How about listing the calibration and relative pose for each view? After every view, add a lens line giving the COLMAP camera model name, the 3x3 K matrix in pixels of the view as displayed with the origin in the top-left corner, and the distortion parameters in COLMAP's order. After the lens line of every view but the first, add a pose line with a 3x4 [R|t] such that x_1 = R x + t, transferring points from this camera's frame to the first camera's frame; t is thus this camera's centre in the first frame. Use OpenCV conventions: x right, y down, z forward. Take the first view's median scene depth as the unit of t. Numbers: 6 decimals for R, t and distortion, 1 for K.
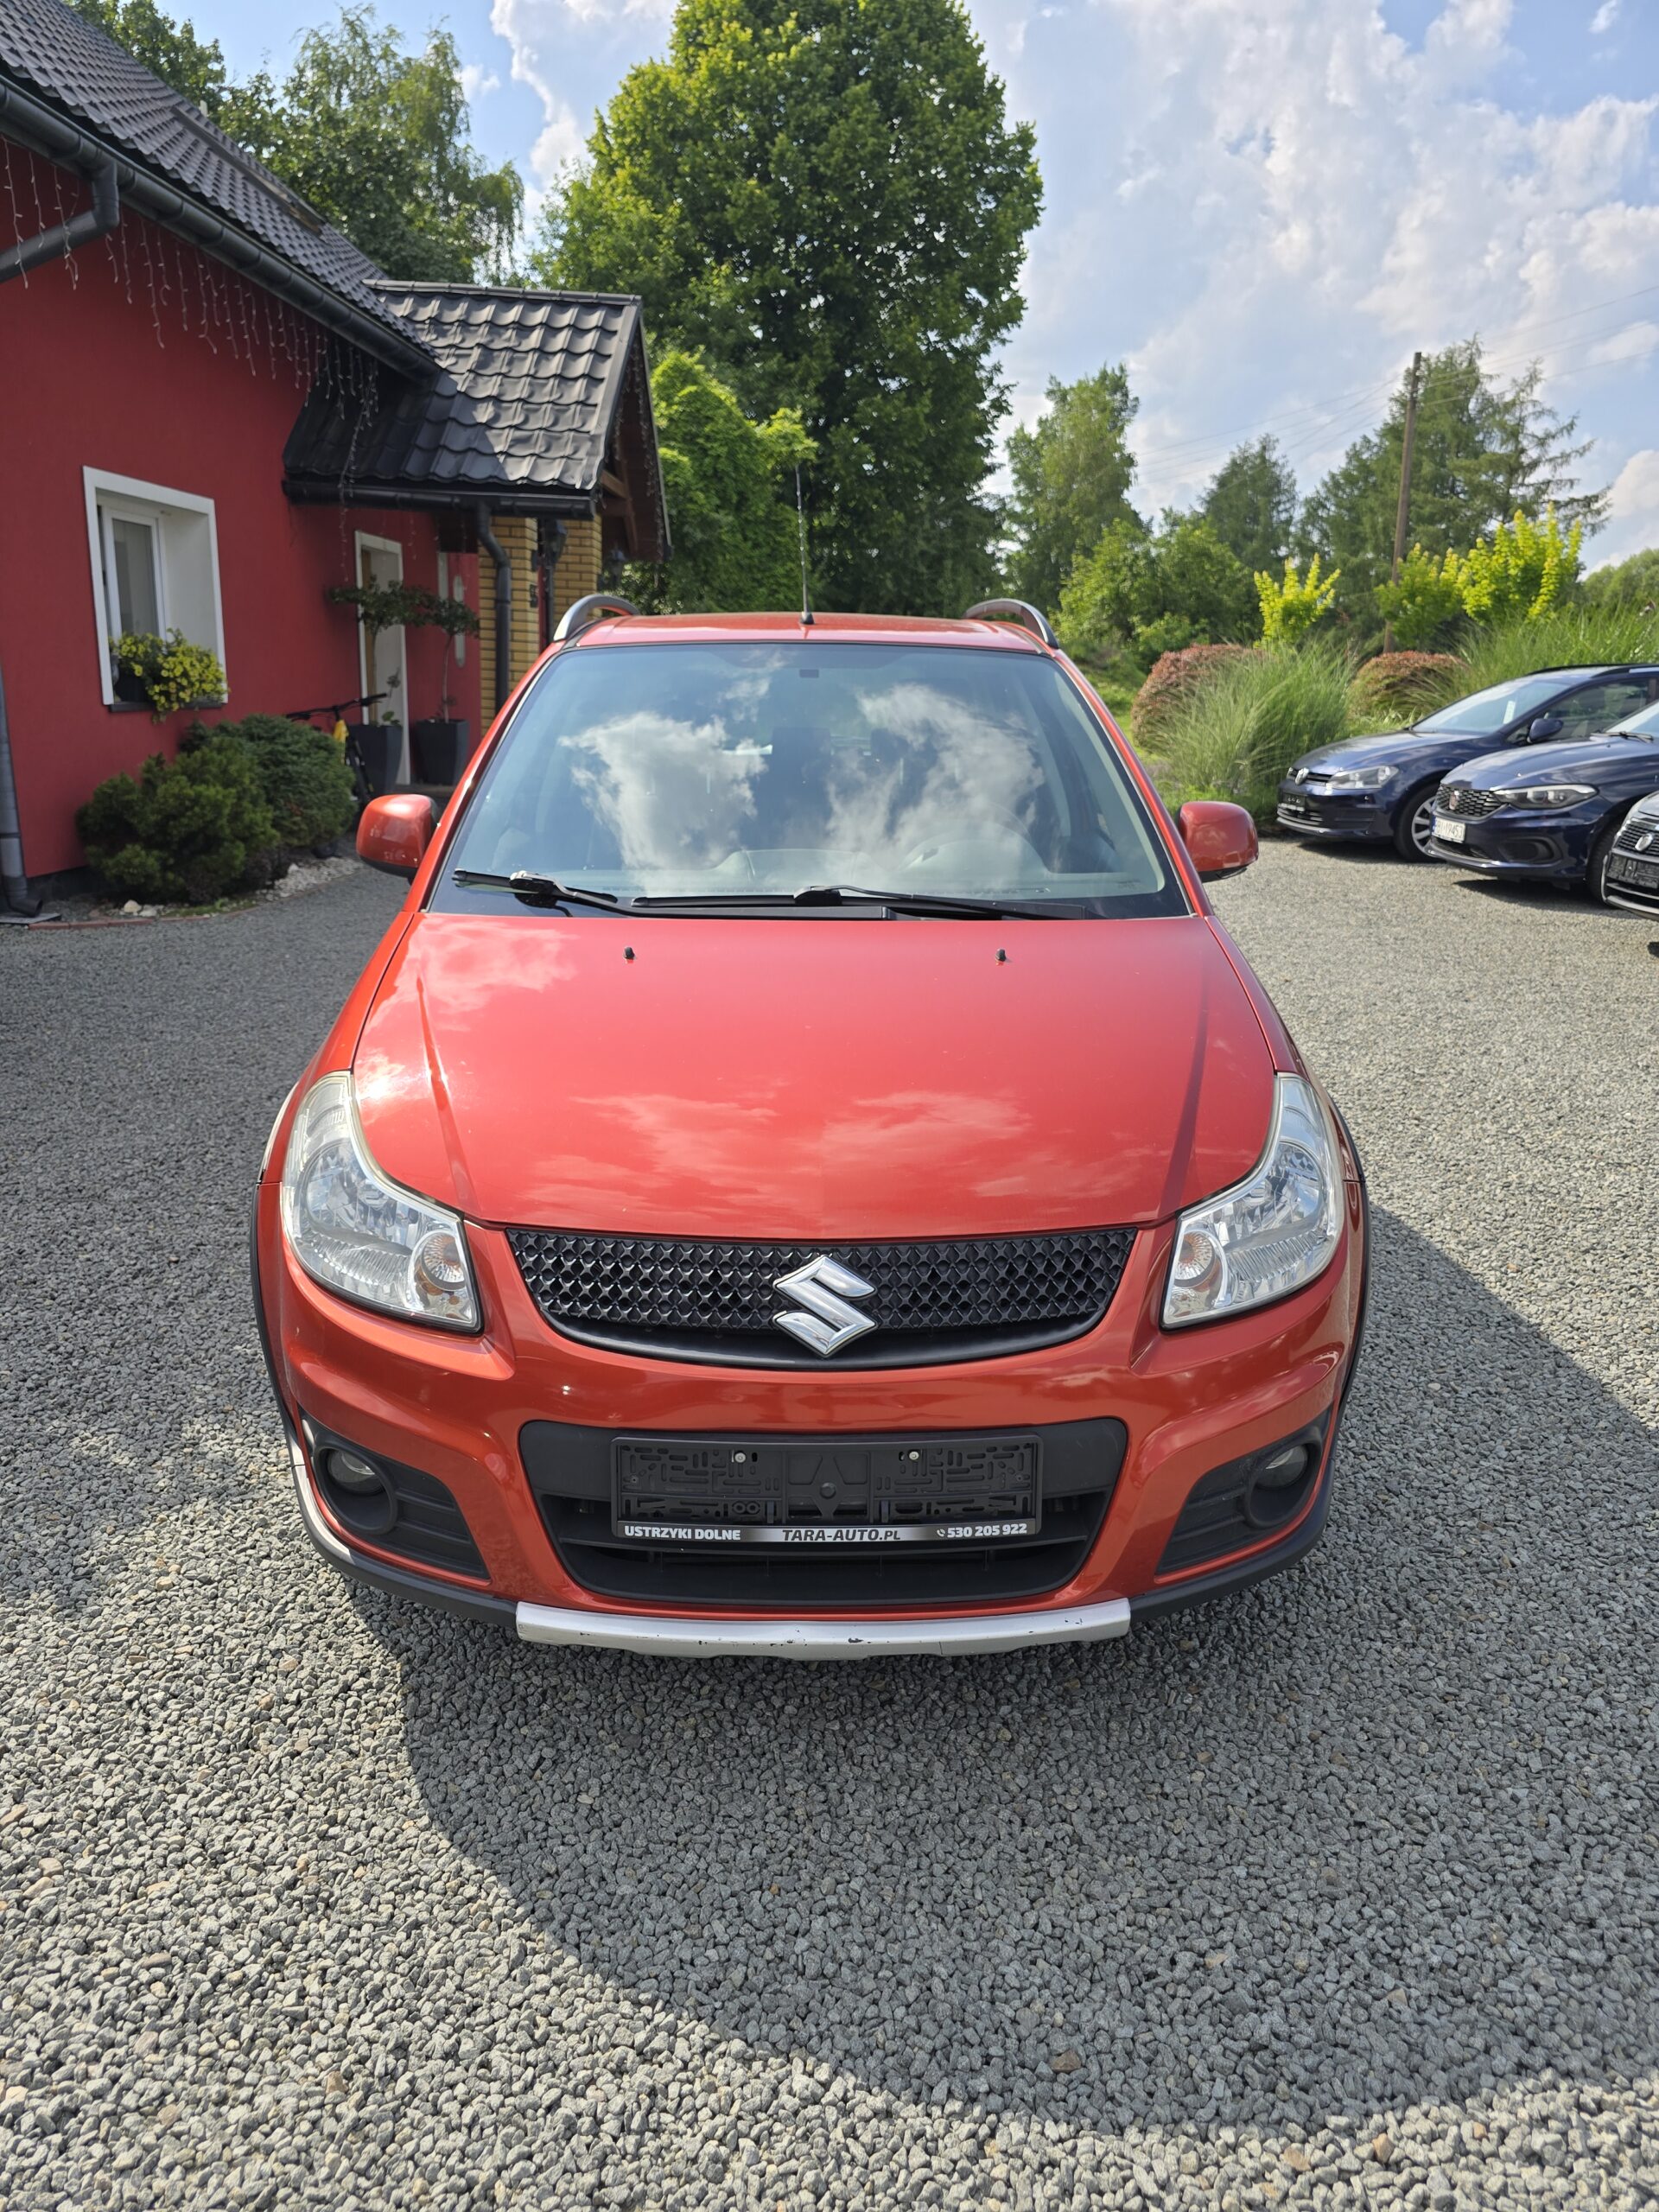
lens RADIAL K [[1521.6, 0, 837.0], [0, 1521.6, 1104.4], [0, 0, 1]] dist [0.038544, -0.036907]
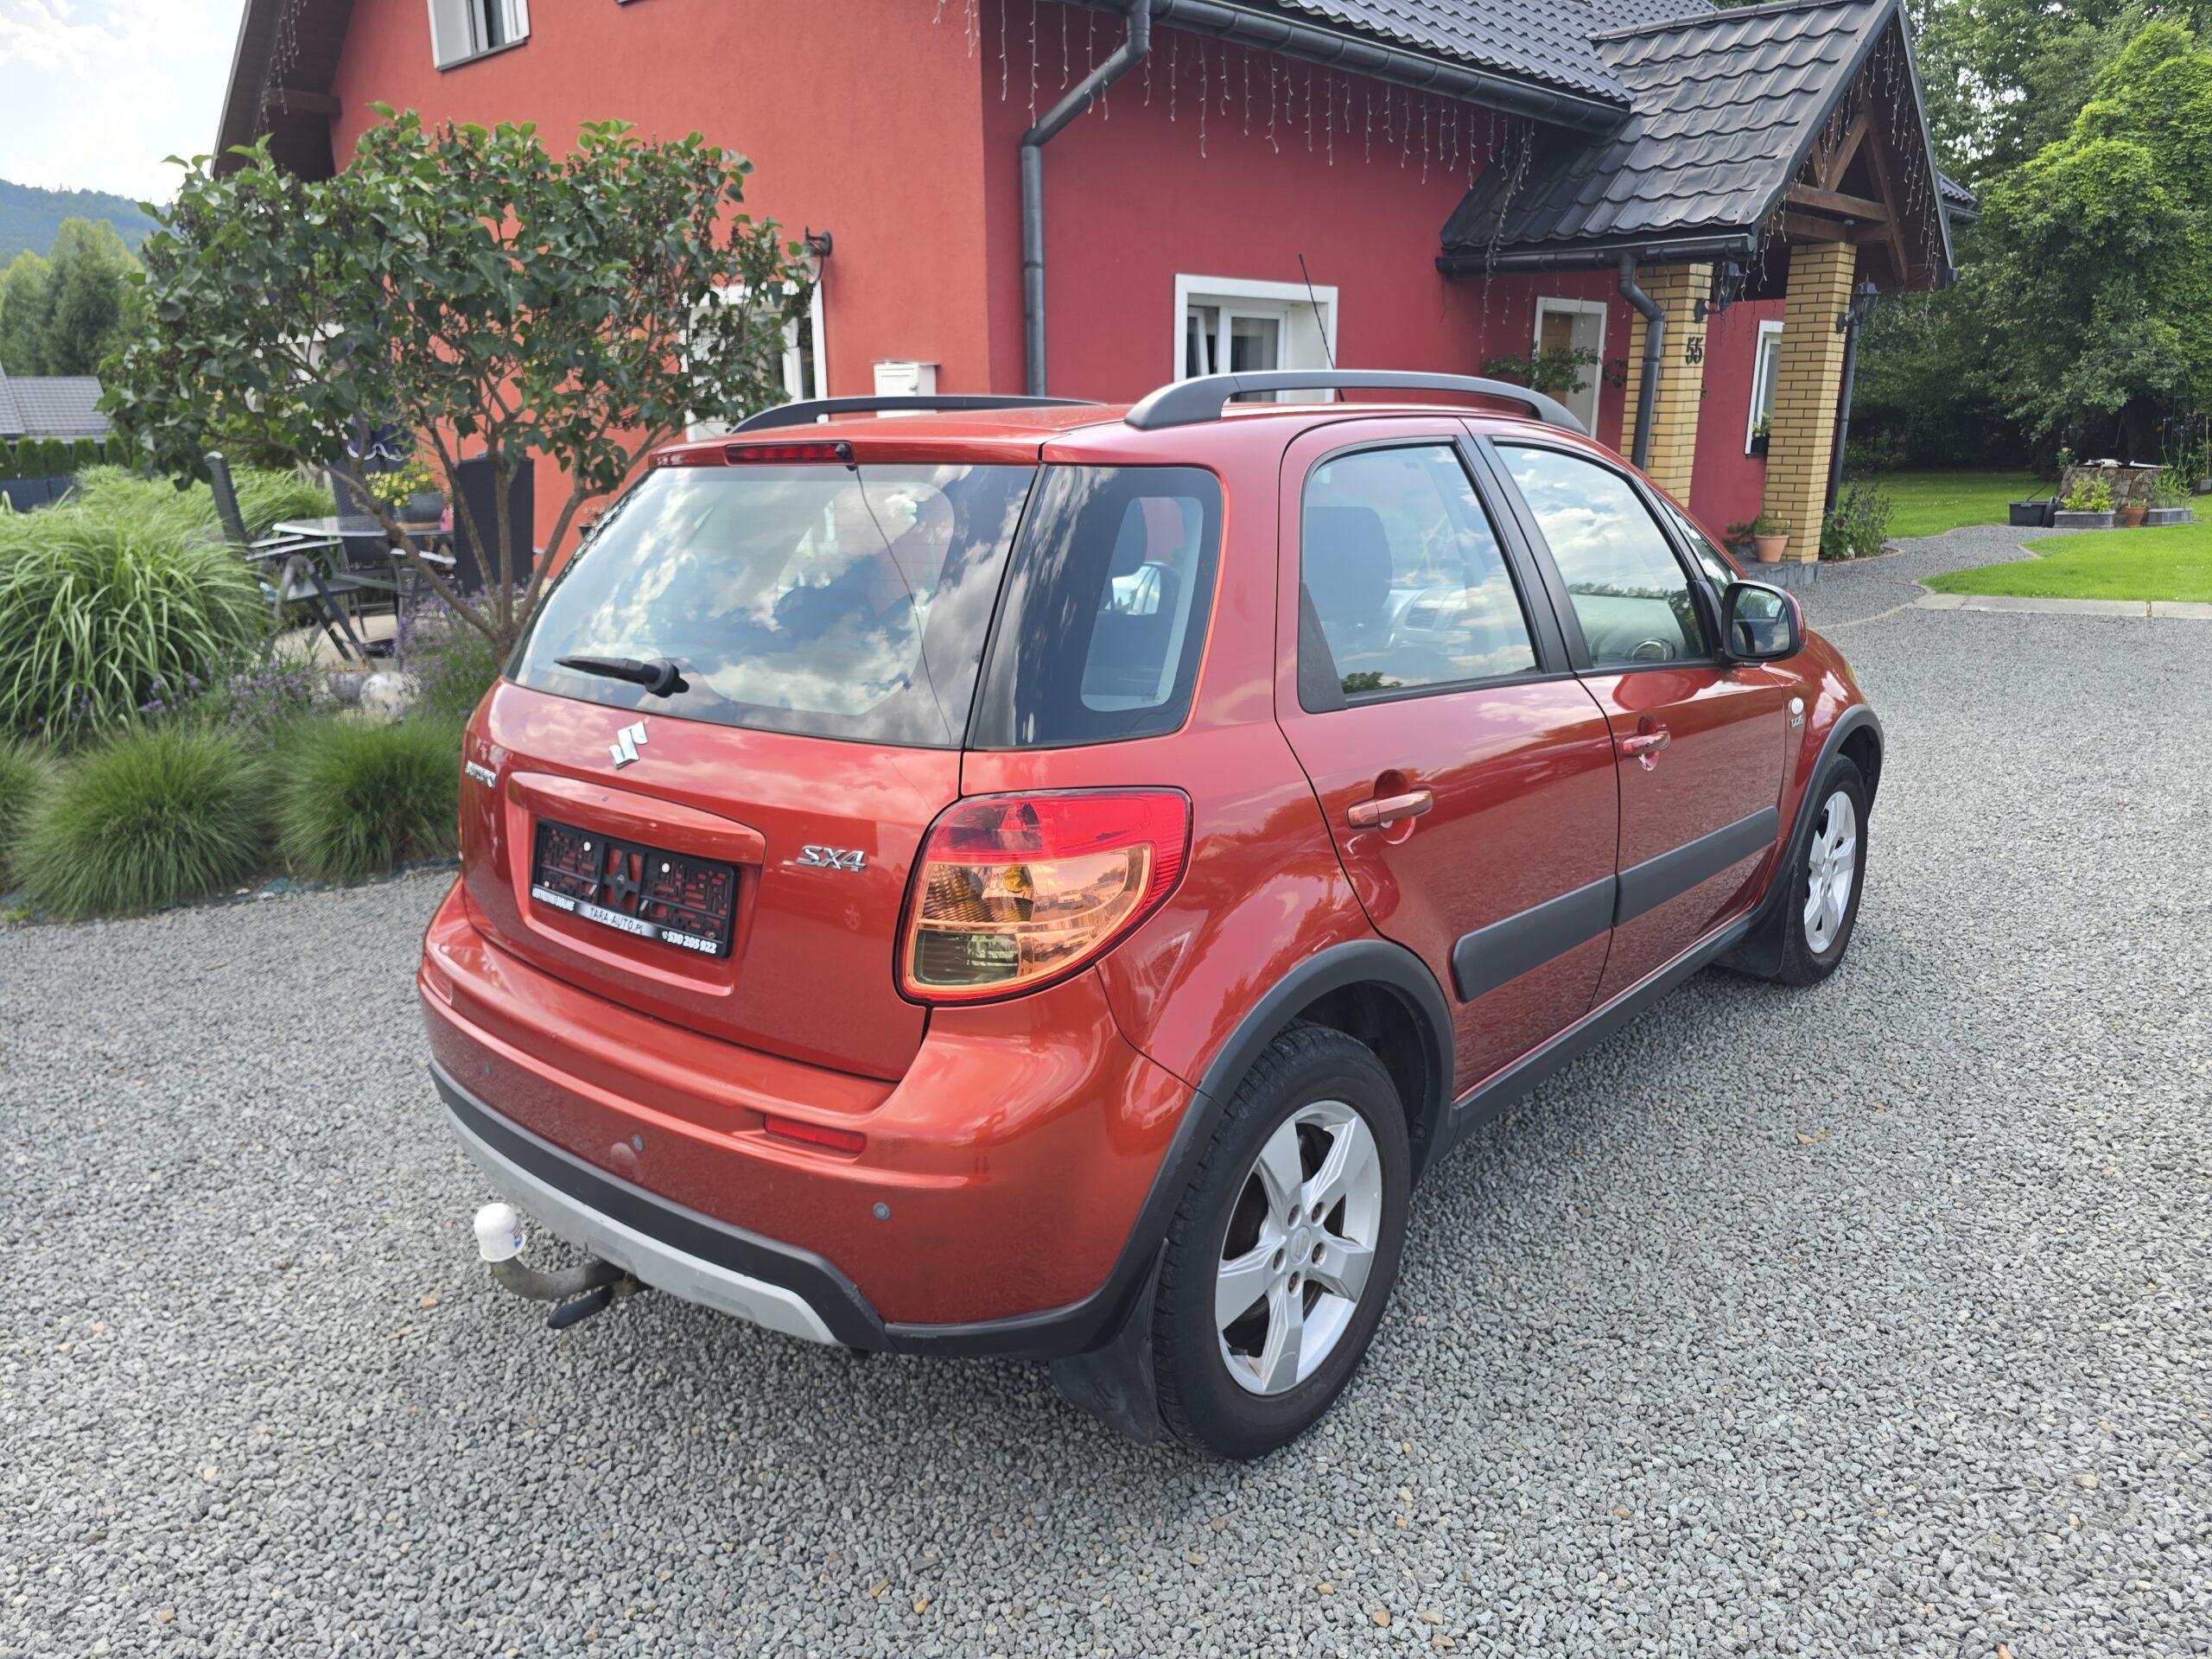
lens RADIAL K [[1521.6, 0, 1106.3], [0, 1521.6, 821.6], [0, 0, 1]] dist [0.038544, -0.036907]
pose [[0.754839, 0.123240, -0.644229, 0.163205], [-0.136677, 0.990183, 0.029277, -0.041887], [0.641512, 0.065952, 0.764272, 0.123015]]
